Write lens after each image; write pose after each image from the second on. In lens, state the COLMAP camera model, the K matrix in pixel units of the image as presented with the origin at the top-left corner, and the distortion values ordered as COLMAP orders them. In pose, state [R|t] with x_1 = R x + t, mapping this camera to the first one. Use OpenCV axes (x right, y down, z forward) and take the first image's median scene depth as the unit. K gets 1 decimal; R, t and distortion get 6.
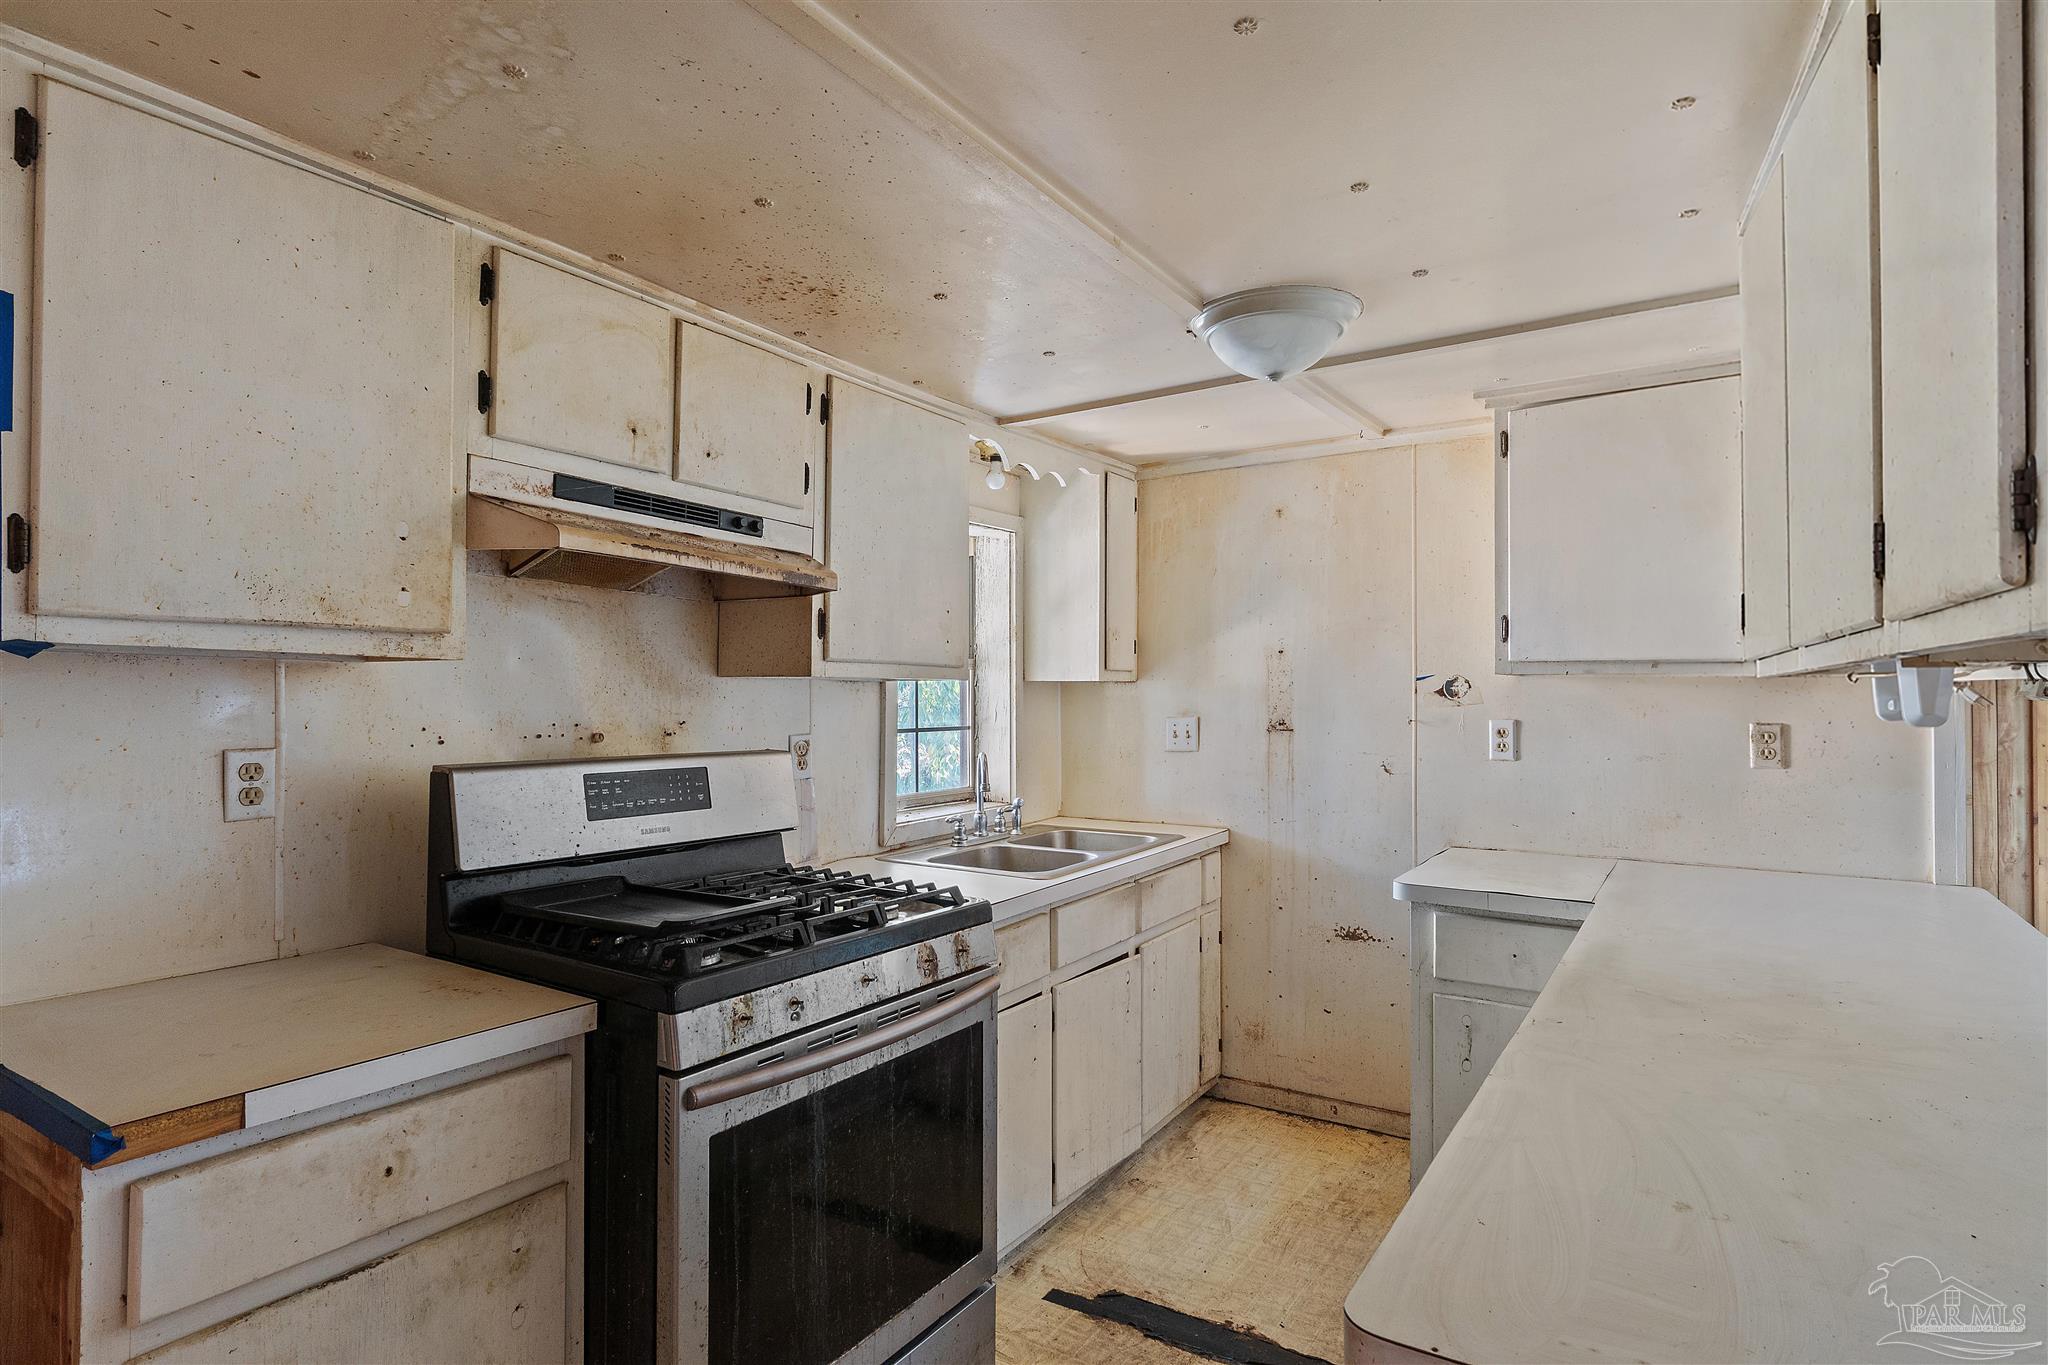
lens RADIAL K [[1074.4, 0, 1017.9], [0, 1074.4, 684.7], [0, 0, 1]] dist [-0.001843, -0.000152]
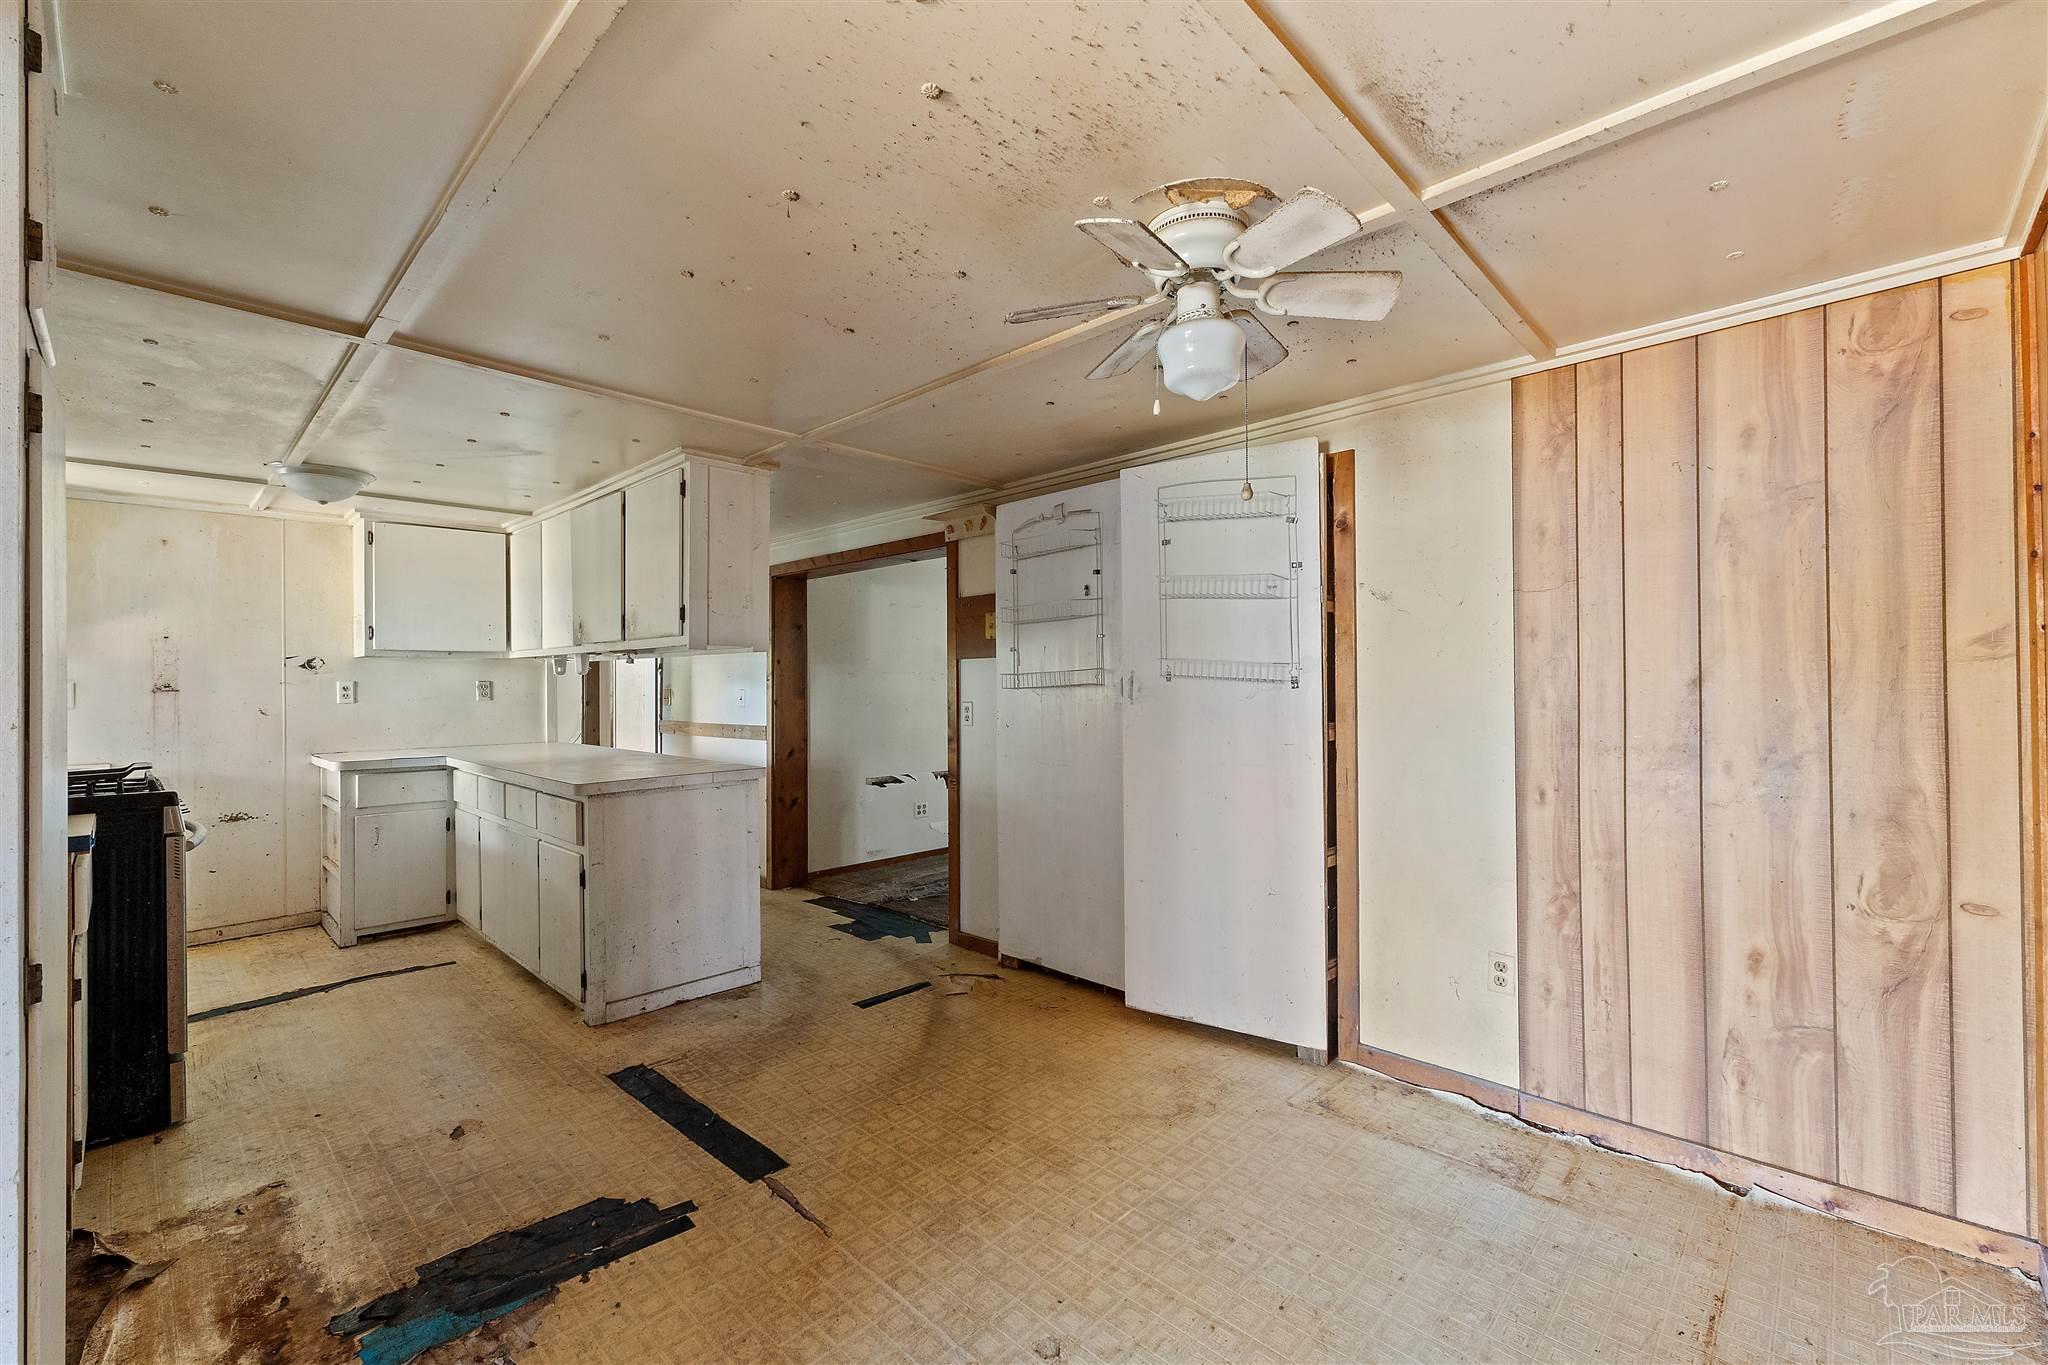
lens RADIAL K [[863.6, 0, 1026.3], [0, 863.6, 680.5], [0, 0, 1]] dist [0.002047, -0.000009]
pose [[0.196042, 0.000366, 0.980596, -0.759188], [-0.001487, 0.999999, -0.000076, 0.029198], [-0.980594, -0.001443, 0.196042, -0.423854]]
